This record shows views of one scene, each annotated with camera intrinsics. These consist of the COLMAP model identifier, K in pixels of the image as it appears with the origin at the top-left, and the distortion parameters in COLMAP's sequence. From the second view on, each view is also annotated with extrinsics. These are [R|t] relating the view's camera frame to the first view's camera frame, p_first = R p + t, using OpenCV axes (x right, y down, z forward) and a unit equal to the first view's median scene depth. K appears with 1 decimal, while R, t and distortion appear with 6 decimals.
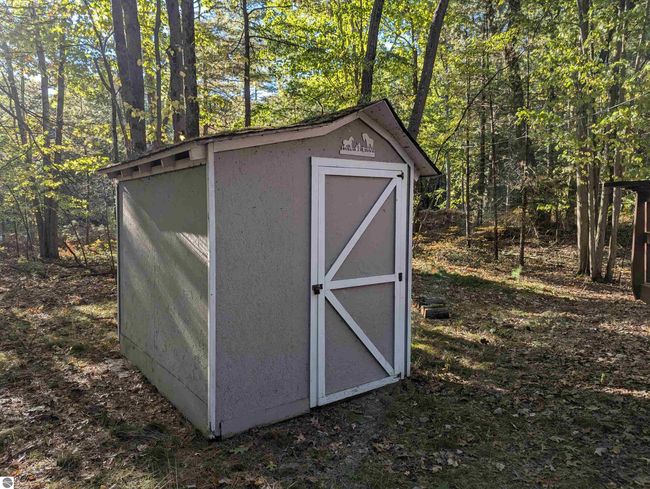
lens RADIAL K [[462.1, 0, 322.8], [0, 462.1, 245.4], [0, 0, 1]] dist [0.010000, 0.000748]
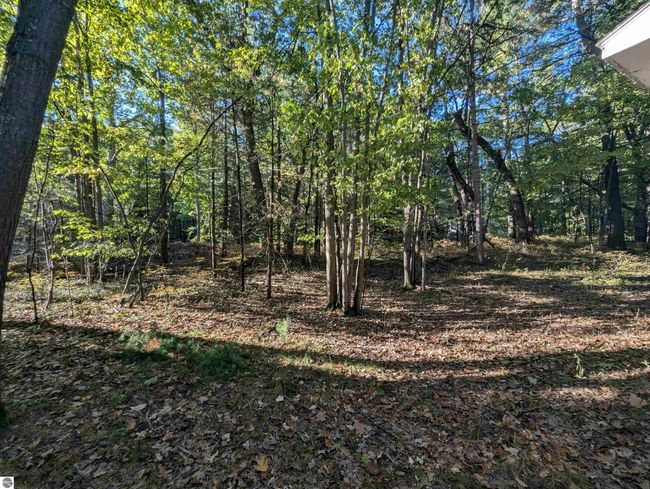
lens RADIAL K [[269.3, 0, 321.8], [0, 269.3, 245.8], [0, 0, 1]] dist [-0.000647, 0.000112]
pose [[0.776072, 0.011548, 0.630539, 0.312586], [0.034219, 0.997588, -0.060389, -0.058976], [-0.629715, 0.068442, 0.773805, 0.977968]]
